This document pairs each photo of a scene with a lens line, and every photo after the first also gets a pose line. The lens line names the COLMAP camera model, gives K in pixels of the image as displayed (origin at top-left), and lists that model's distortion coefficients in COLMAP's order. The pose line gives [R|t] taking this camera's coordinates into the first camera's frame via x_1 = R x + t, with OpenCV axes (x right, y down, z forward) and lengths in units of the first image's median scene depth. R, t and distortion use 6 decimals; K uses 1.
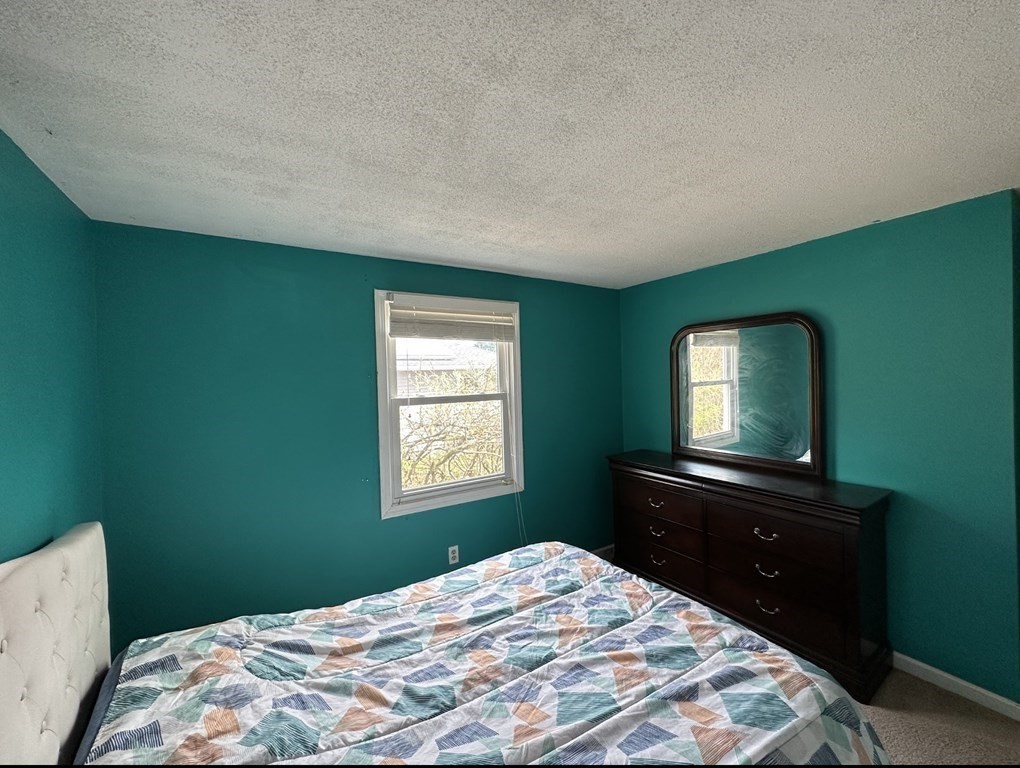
lens RADIAL K [[405.9, 0, 510.8], [0, 405.9, 382.6], [0, 0, 1]] dist [0.002827, 0.000040]
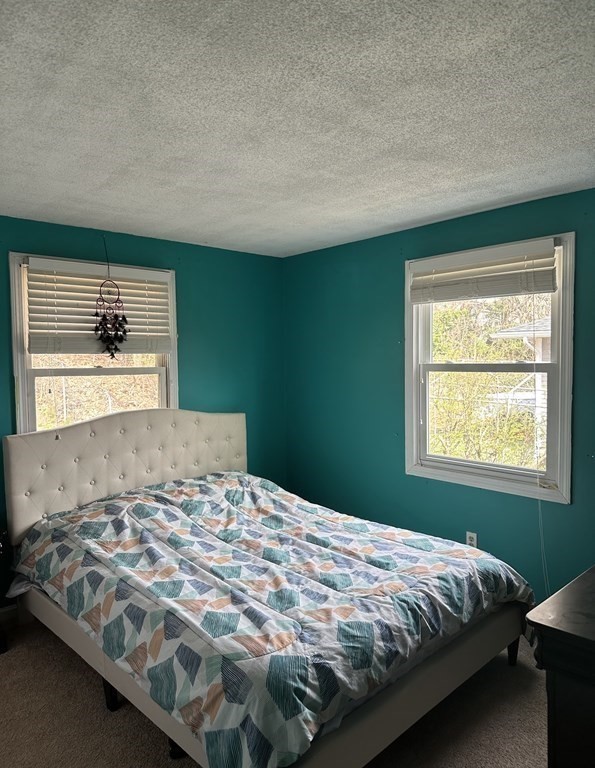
lens RADIAL K [[553.7, 0, 298.3], [0, 553.7, 385.1], [0, 0, 1]] dist [0.043008, -0.060246]
pose [[0.167179, 0.074605, -0.983100, 1.583019], [-0.005341, 0.997187, 0.074766, -0.014431], [0.985912, -0.007249, 0.167107, 0.685355]]
